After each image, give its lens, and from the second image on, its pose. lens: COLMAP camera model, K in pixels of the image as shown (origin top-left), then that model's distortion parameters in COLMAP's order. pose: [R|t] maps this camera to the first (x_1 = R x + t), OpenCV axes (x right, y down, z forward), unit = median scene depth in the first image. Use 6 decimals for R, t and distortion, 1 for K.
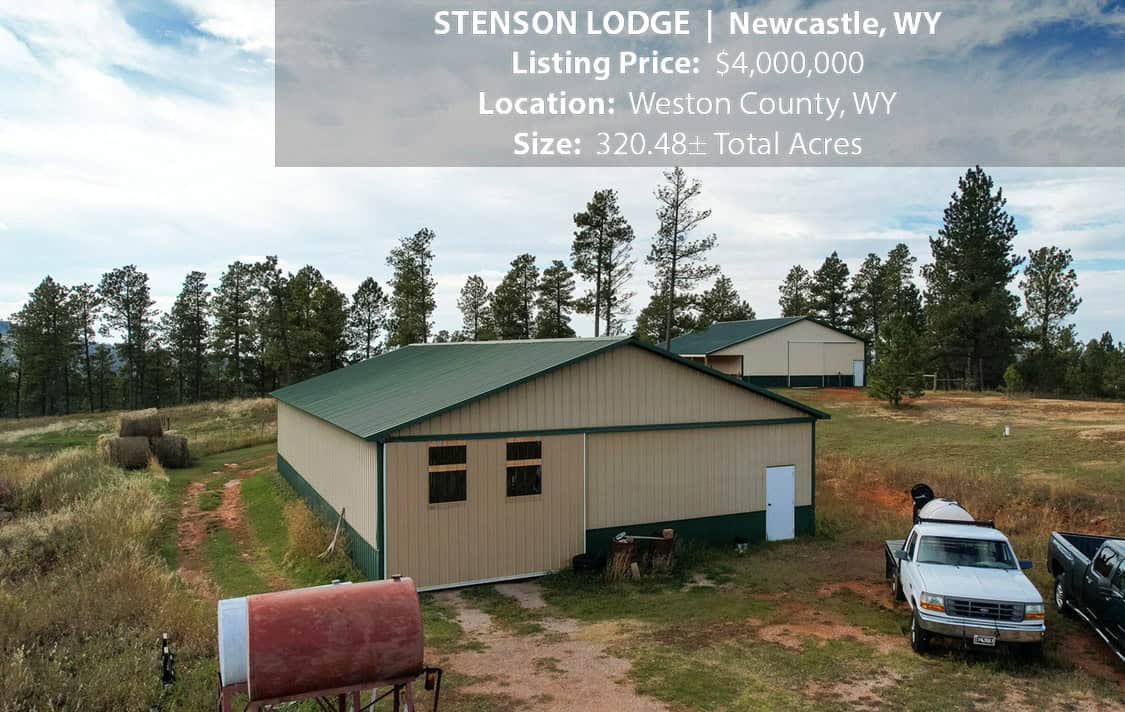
lens RADIAL K [[809.3, 0, 558.7], [0, 809.3, 350.9], [0, 0, 1]] dist [-0.072840, 0.069815]
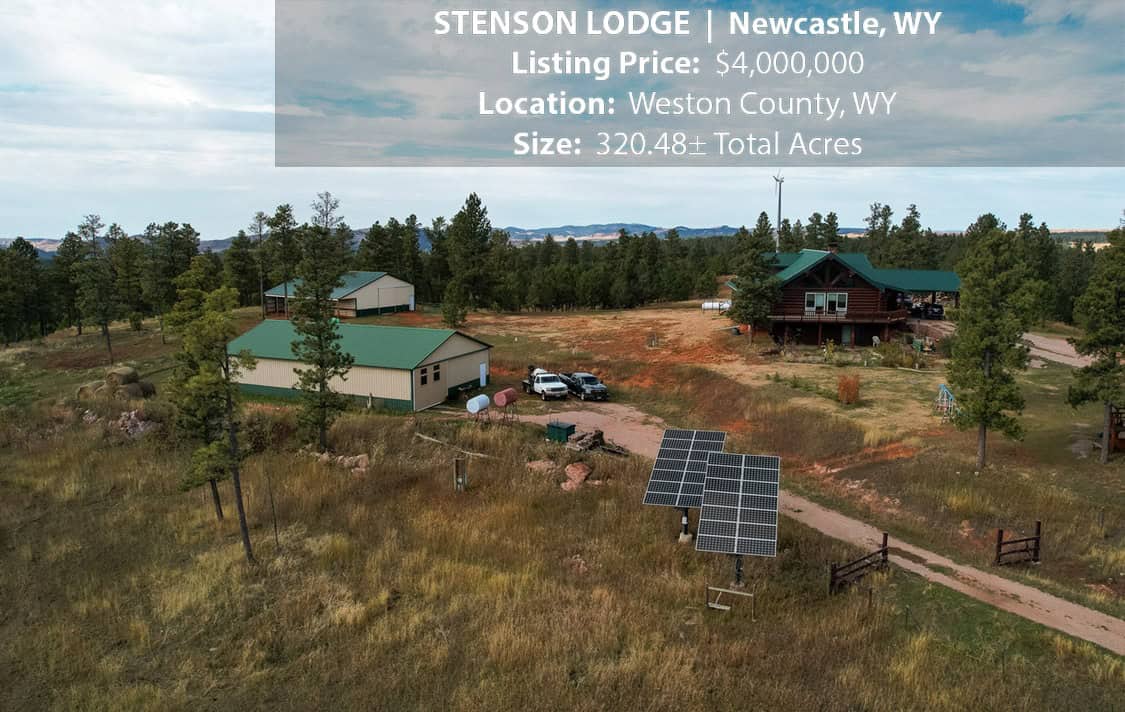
lens RADIAL K [[809.3, 0, 566.7], [0, 809.3, 354.8], [0, 0, 1]] dist [-0.072840, 0.069815]
pose [[0.751943, -0.098854, 0.651774, -0.597229], [-0.002720, 0.988219, 0.153020, -0.146754], [-0.659223, -0.116835, 0.742816, -0.612570]]
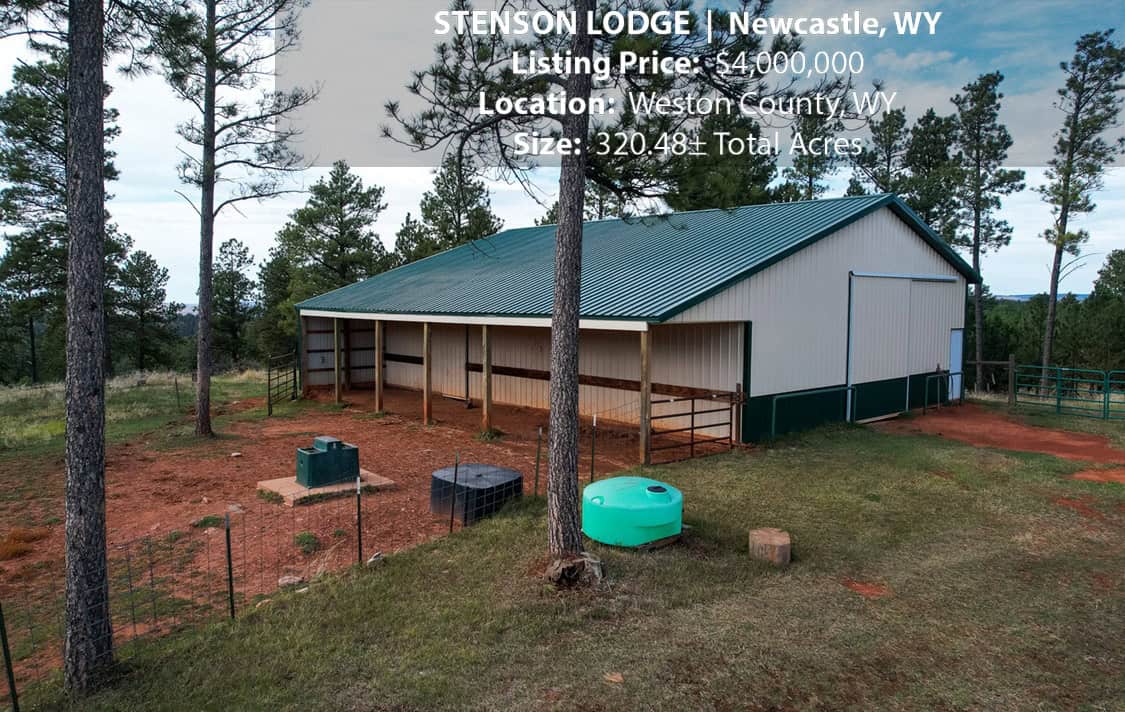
lens RADIAL K [[809.3, 0, 561.3], [0, 809.3, 357.6], [0, 0, 1]] dist [-0.072840, 0.069815]
pose [[0.896480, -0.029348, 0.442111, 0.056842], [-0.004090, 0.997213, 0.074490, -0.002322], [-0.443065, -0.068587, 0.893862, 0.844108]]
